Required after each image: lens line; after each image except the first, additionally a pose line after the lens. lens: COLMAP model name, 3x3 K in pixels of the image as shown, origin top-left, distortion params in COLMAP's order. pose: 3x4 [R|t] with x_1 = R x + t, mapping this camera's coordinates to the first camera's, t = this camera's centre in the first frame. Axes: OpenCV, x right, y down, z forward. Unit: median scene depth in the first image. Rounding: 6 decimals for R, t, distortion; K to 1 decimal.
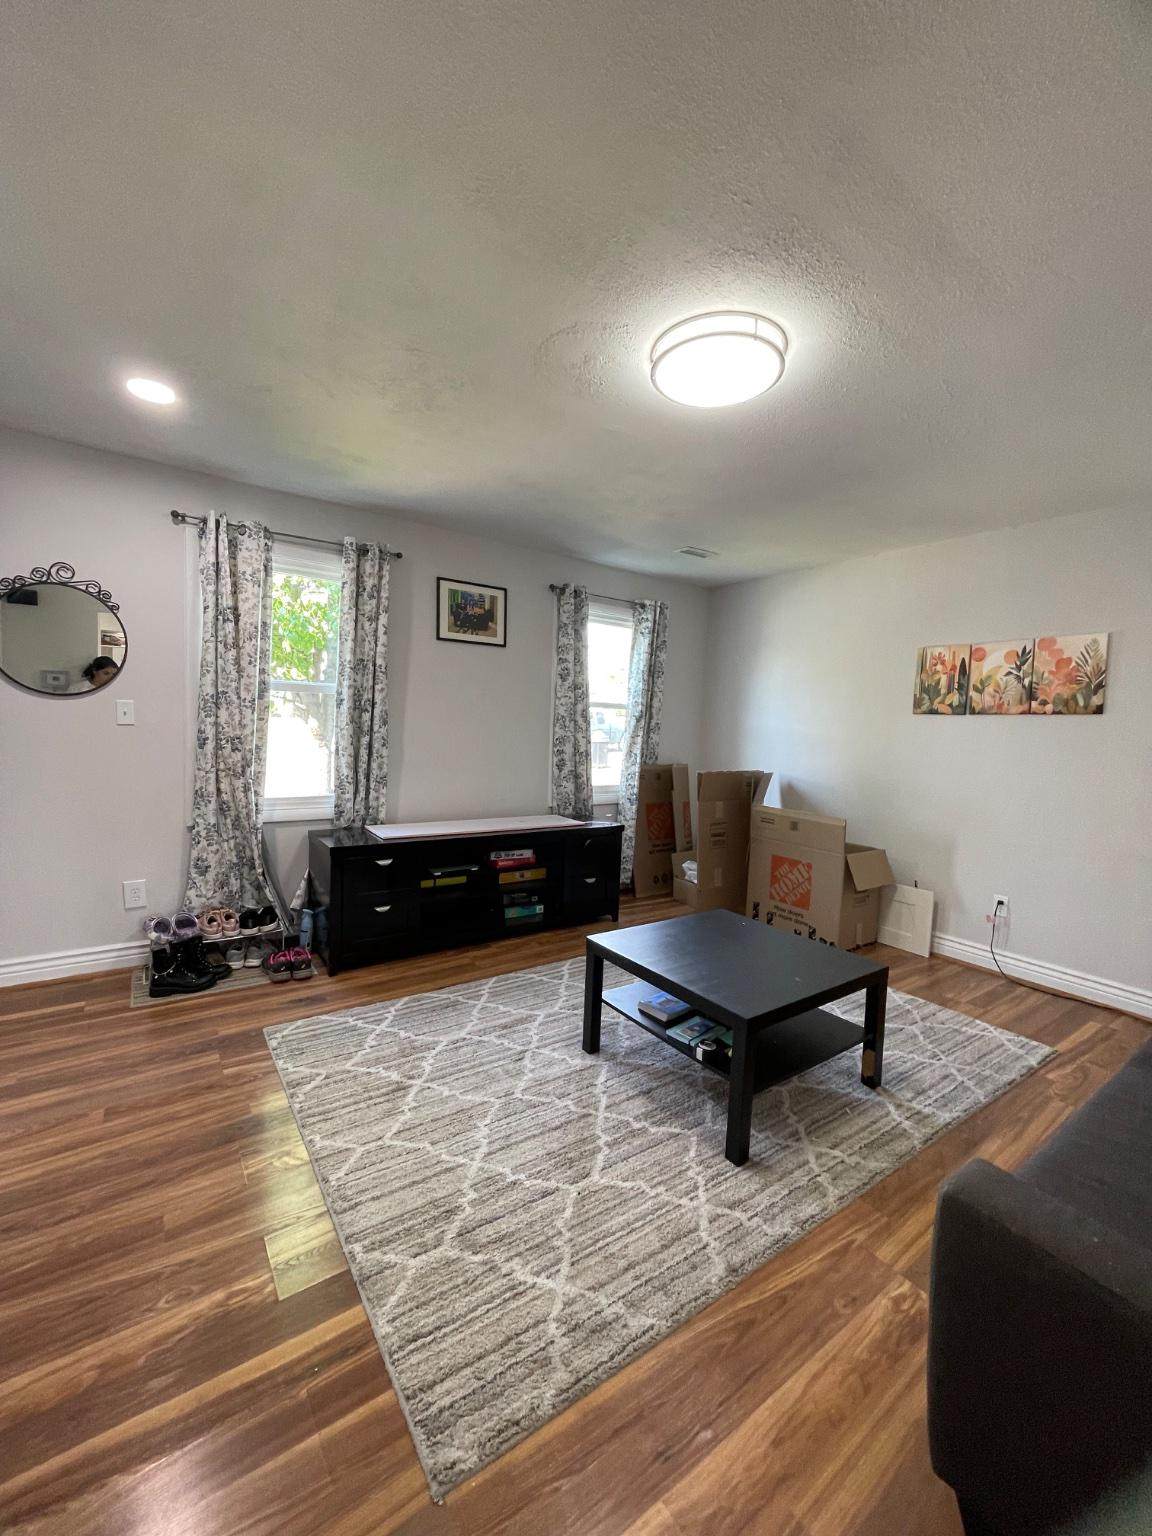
lens RADIAL K [[619.1, 0, 576.0], [0, 619.1, 768.0], [0, 0, 1]] dist [0.000213, 0.000478]
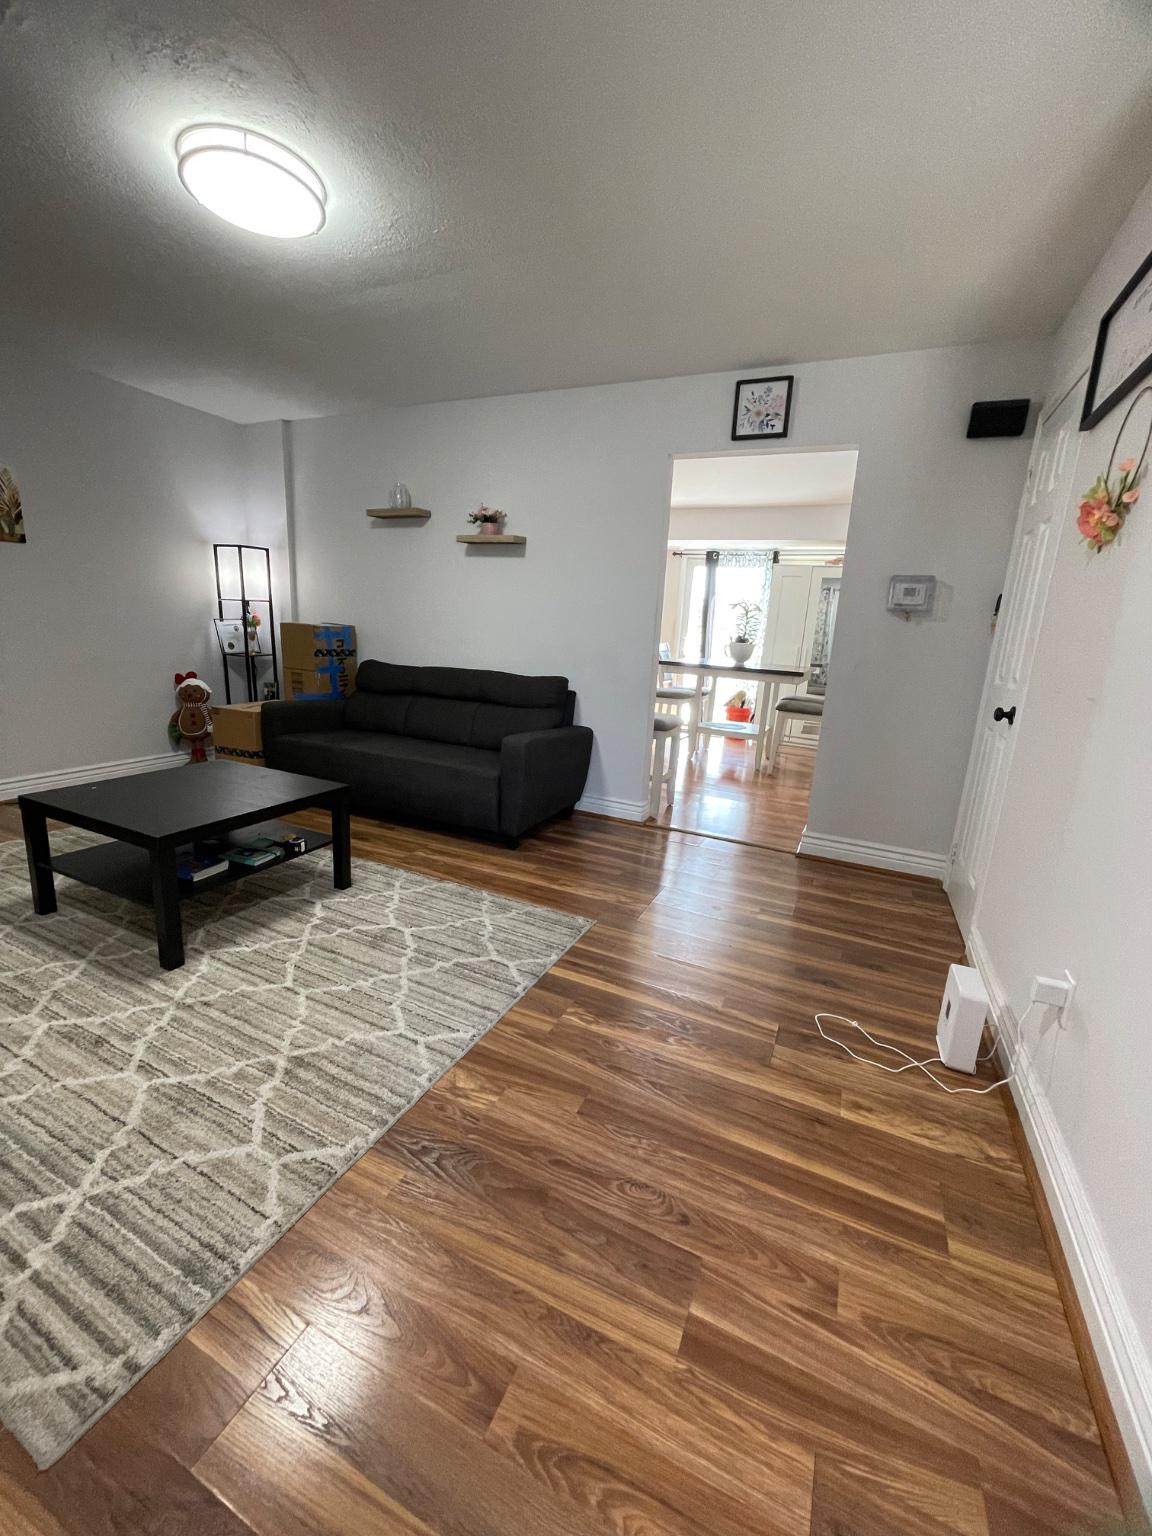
lens RADIAL K [[619.1, 0, 576.0], [0, 619.1, 768.0], [0, 0, 1]] dist [0.000213, 0.000478]
pose [[-0.493572, -0.252465, 0.832255, -0.727380], [-0.010792, 0.958644, 0.284404, -0.027805], [-0.869638, 0.131392, -0.475885, 0.761454]]
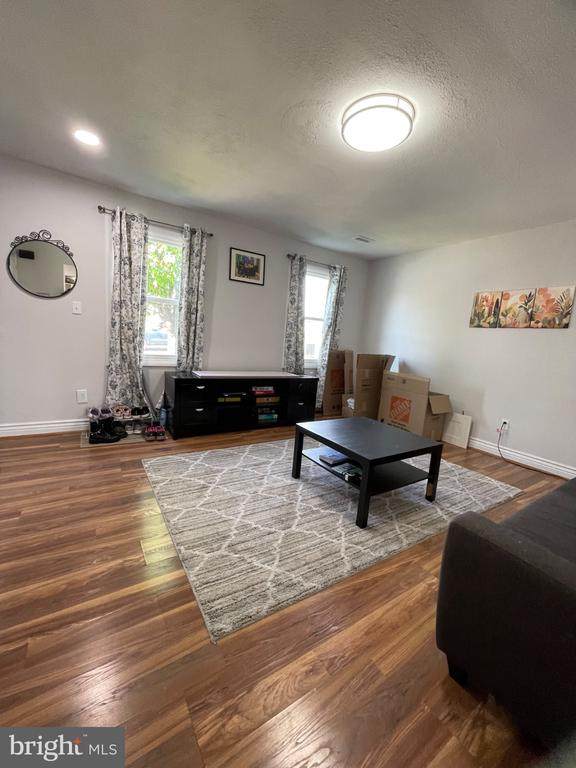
lens RADIAL K [[309.6, 0, 288.0], [0, 309.6, 384.0], [0, 0, 1]] dist [0.000213, 0.000478]
pose [[0.998418, 0.045917, -0.032452, 0.014796], [-0.043197, 0.995854, 0.080059, 0.050354], [0.035994, -0.078531, 0.996262, -0.014599]]
